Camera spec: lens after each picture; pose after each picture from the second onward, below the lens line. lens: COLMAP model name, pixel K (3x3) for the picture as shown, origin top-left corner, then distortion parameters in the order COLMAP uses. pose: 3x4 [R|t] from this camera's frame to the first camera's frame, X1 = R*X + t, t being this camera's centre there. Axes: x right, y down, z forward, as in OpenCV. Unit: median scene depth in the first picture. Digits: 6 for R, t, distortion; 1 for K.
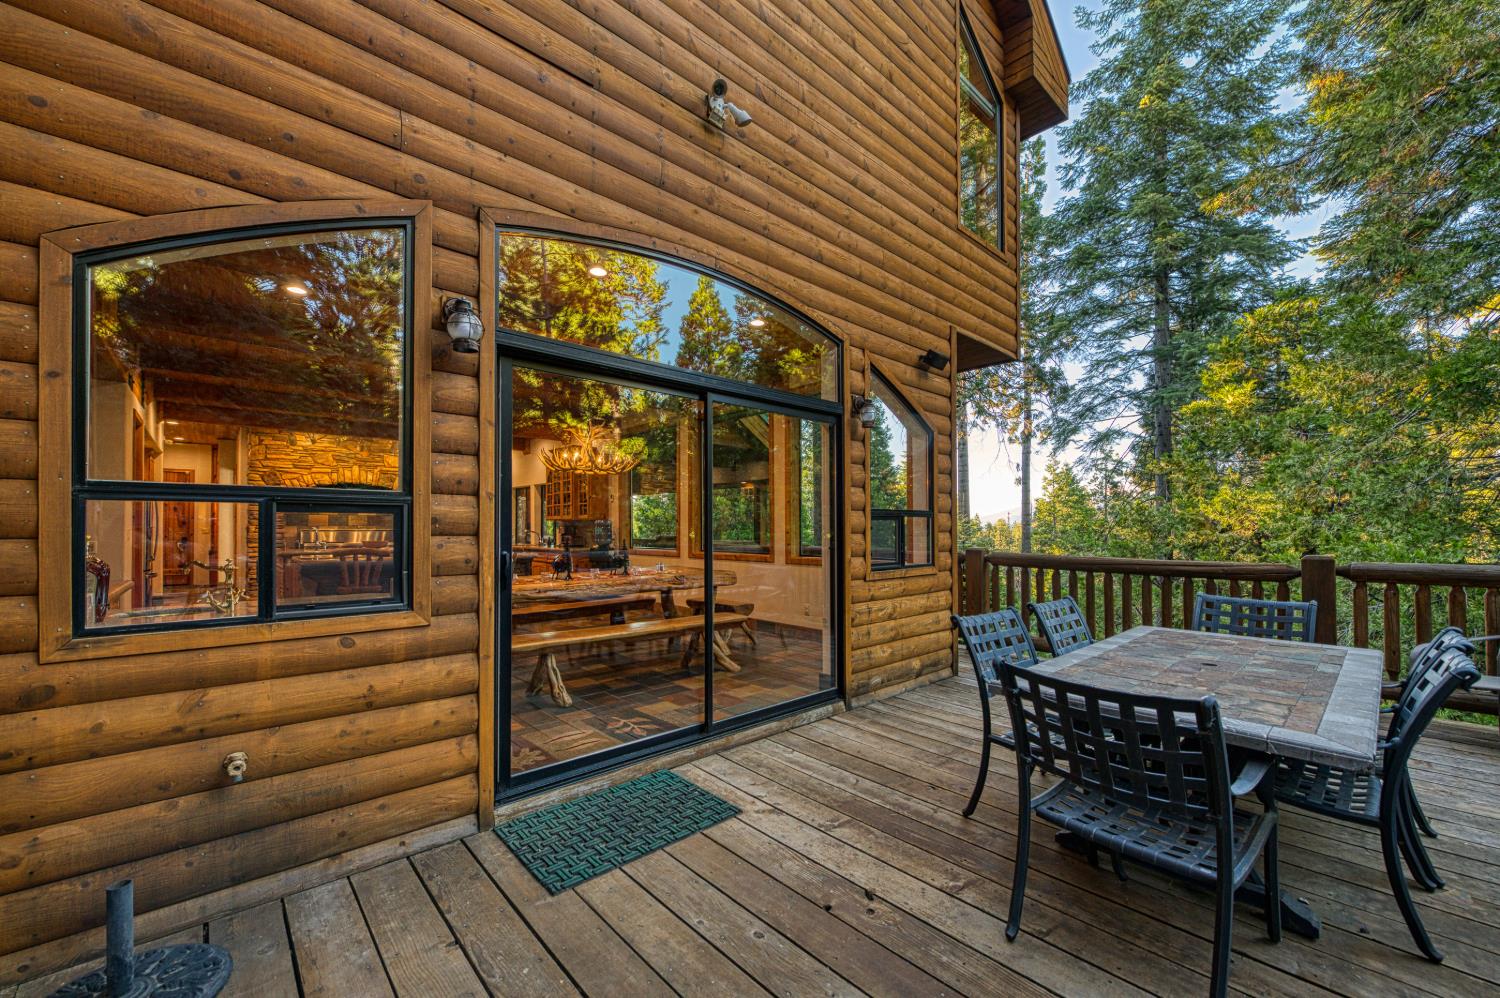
lens RADIAL K [[606.5, 0, 761.1], [0, 606.5, 518.8], [0, 0, 1]] dist [-0.006919, 0.000176]
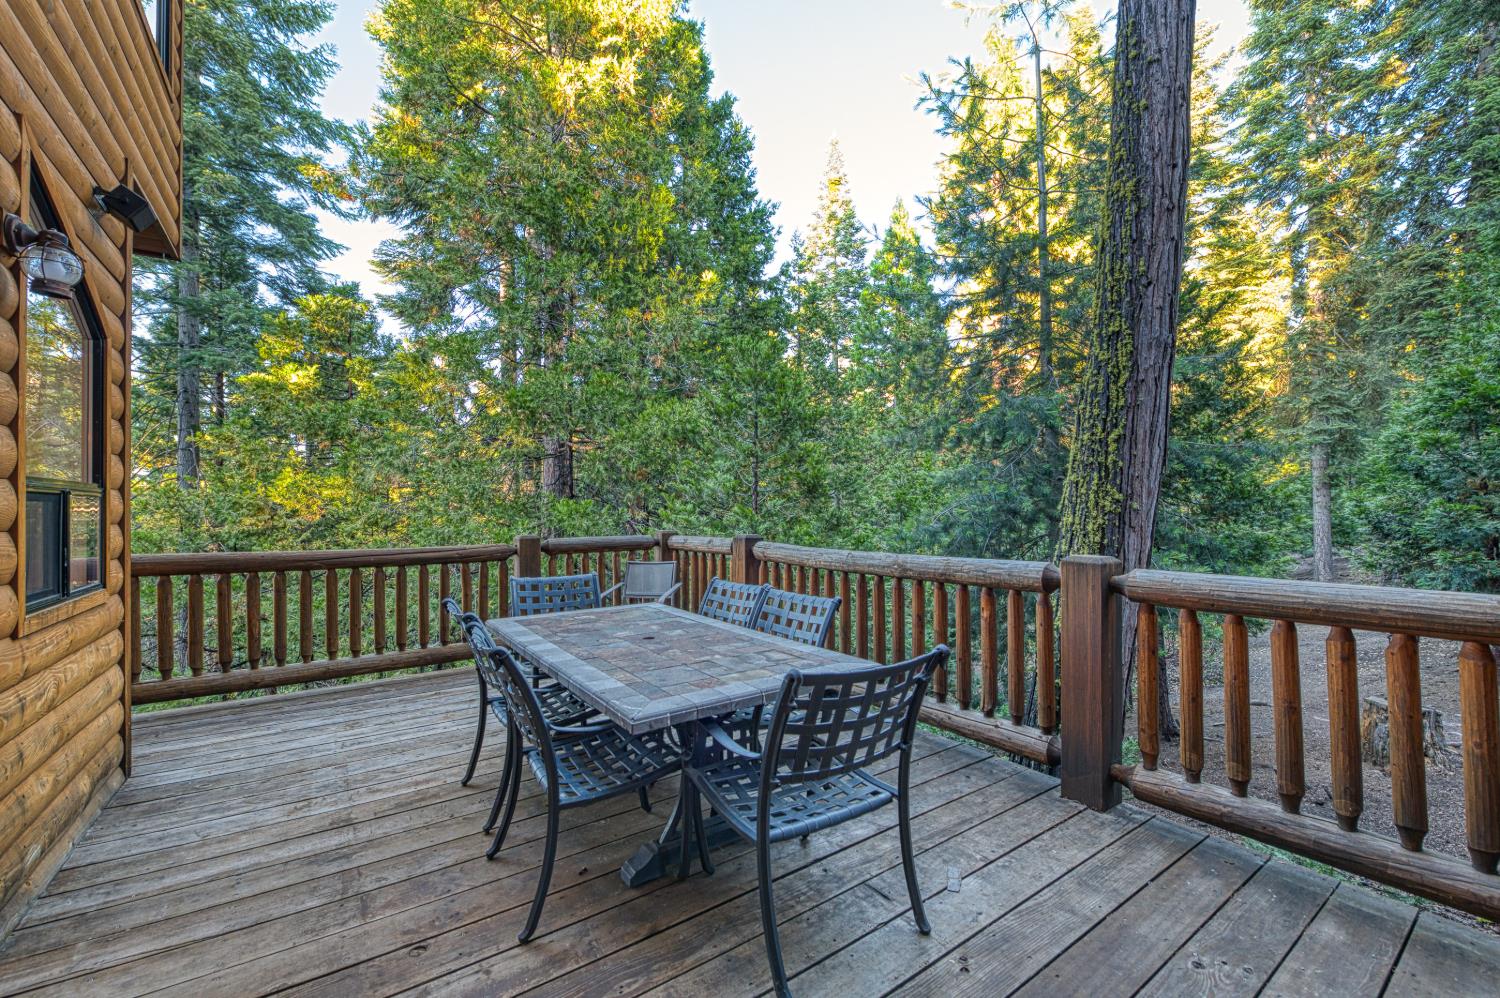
lens RADIAL K [[606.5, 0, 744.5], [0, 606.5, 498.2], [0, 0, 1]] dist [-0.006919, 0.000176]
pose [[0.136067, 0.014658, 0.990591, -0.069408], [-0.005311, 0.999887, -0.014067, 0.001242], [-0.990685, -0.003347, 0.136130, 0.153713]]
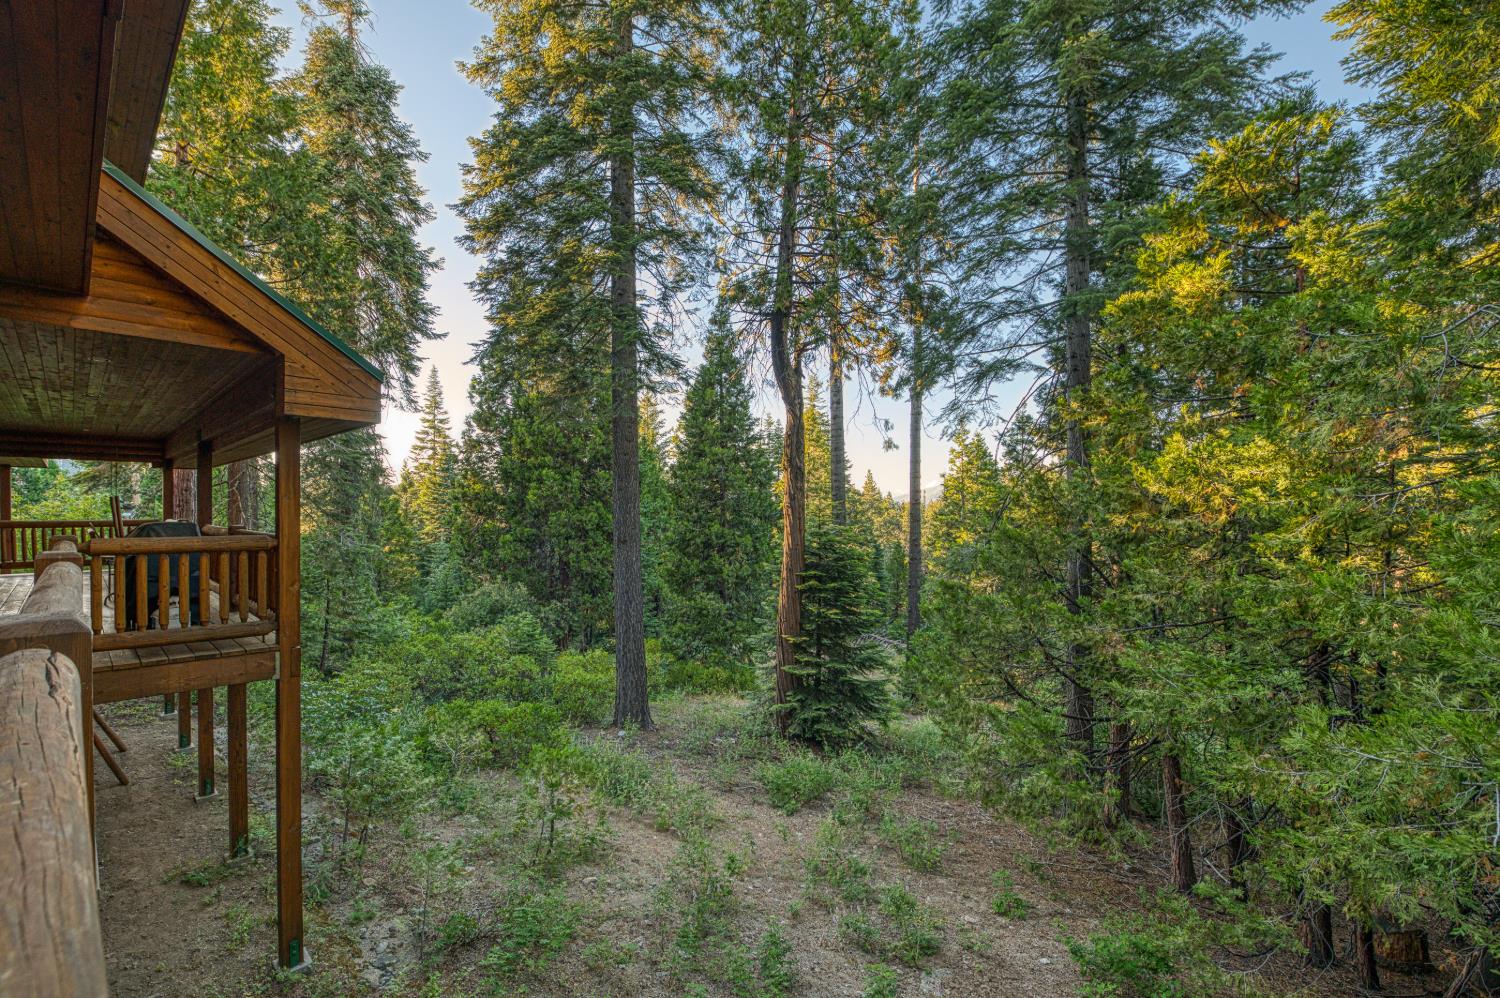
lens RADIAL K [[606.5, 0, 723.5], [0, 606.5, 504.7], [0, 0, 1]] dist [-0.006919, 0.000176]
pose [[0.999064, -0.000822, 0.043256, 0.296283], [0.000359, 0.999942, 0.010724, 0.004548], [-0.043262, -0.010698, 0.999006, 0.420688]]
